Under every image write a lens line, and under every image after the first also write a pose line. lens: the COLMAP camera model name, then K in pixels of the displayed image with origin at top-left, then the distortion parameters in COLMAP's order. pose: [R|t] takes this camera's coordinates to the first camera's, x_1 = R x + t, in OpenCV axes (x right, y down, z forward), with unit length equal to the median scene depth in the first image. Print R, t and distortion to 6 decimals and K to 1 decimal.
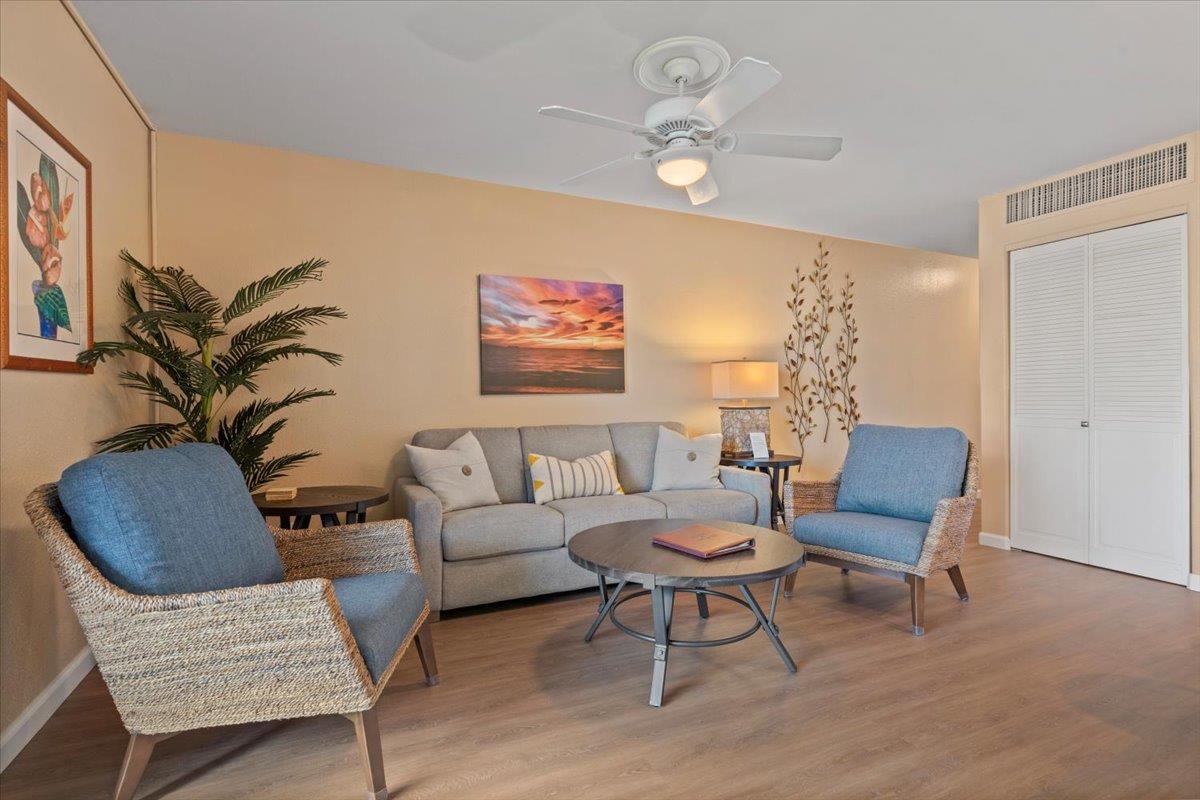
lens RADIAL K [[575.2, 0, 596.9], [0, 575.2, 398.2], [0, 0, 1]] dist [0.001963, -0.001687]
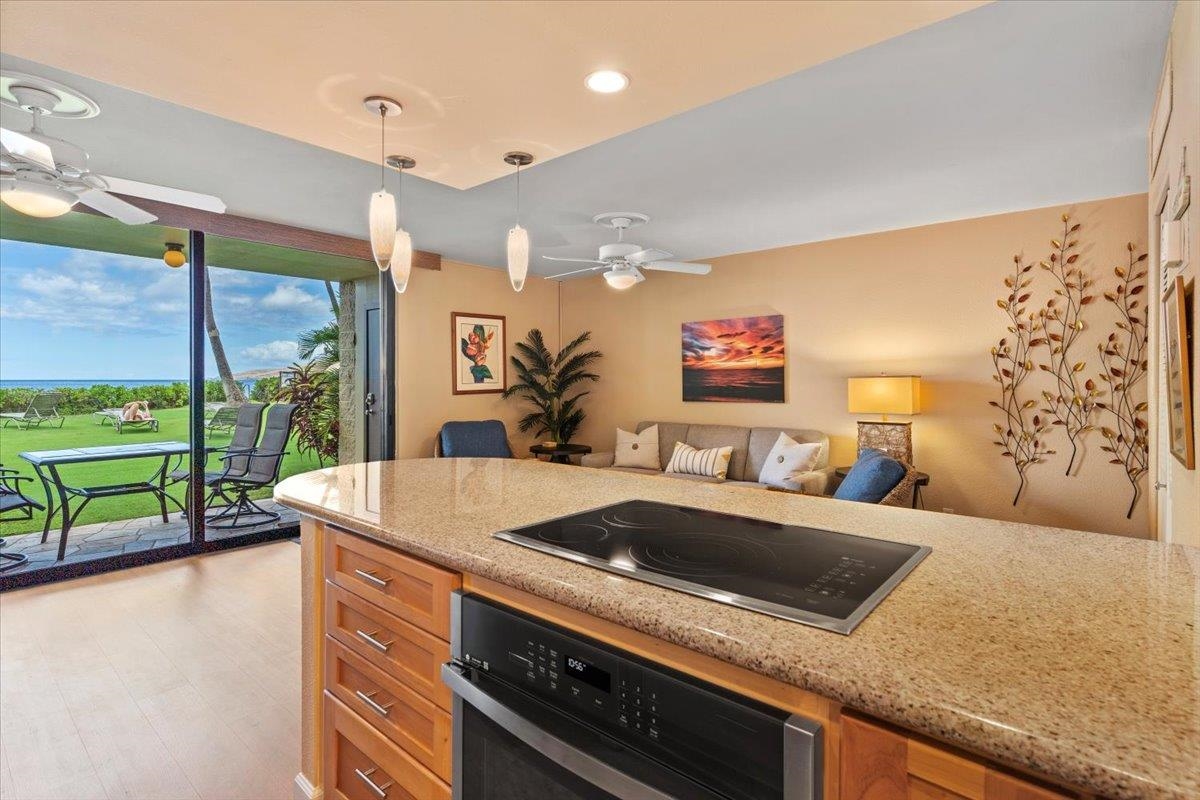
lens RADIAL K [[575.2, 0, 604.1], [0, 575.2, 385.2], [0, 0, 1]] dist [0.001963, -0.001687]
pose [[0.419247, 0.016264, -0.907726, 0.991924], [-0.001659, 0.999852, 0.017149, -0.066784], [0.907871, -0.005684, 0.419212, 0.140609]]
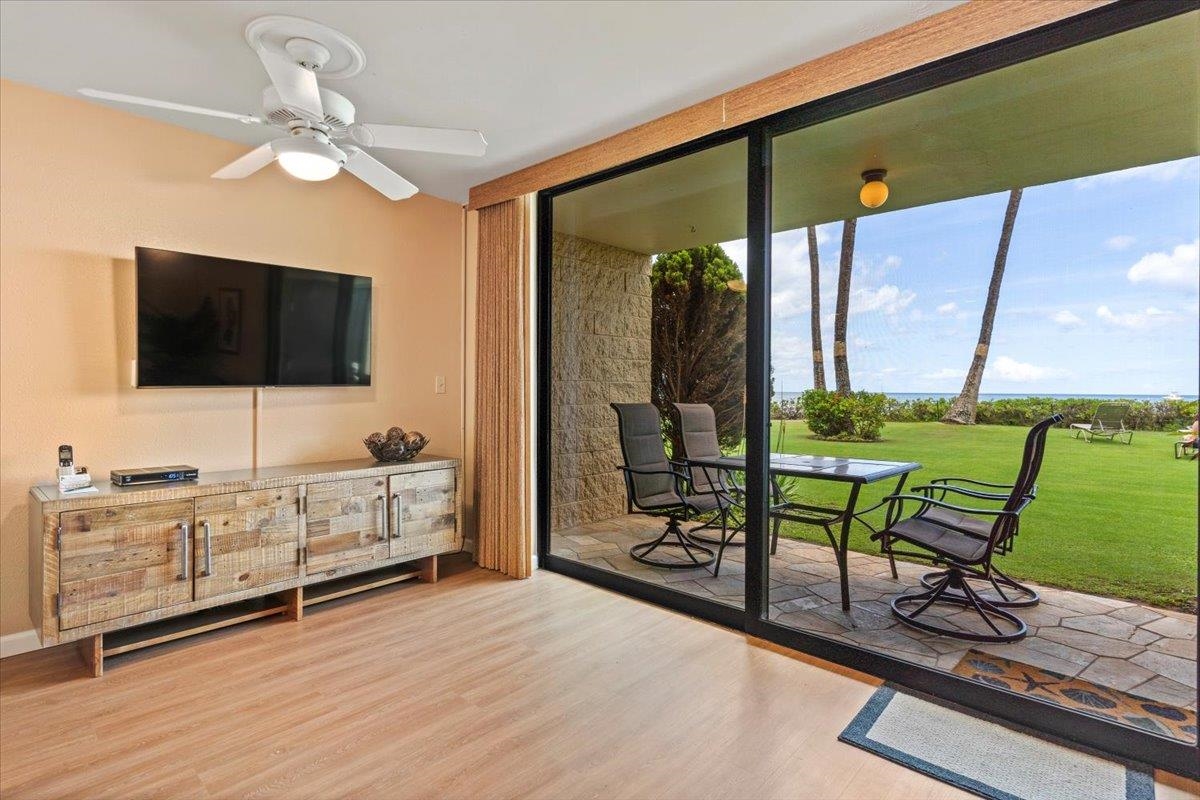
lens RADIAL K [[575.2, 0, 603.6], [0, 575.2, 391.9], [0, 0, 1]] dist [0.001963, -0.001687]
pose [[-0.930746, -0.000583, -0.365666, 0.186368], [-0.002357, 0.999988, 0.004403, -0.029080], [0.365659, 0.004960, -0.930736, 0.449087]]
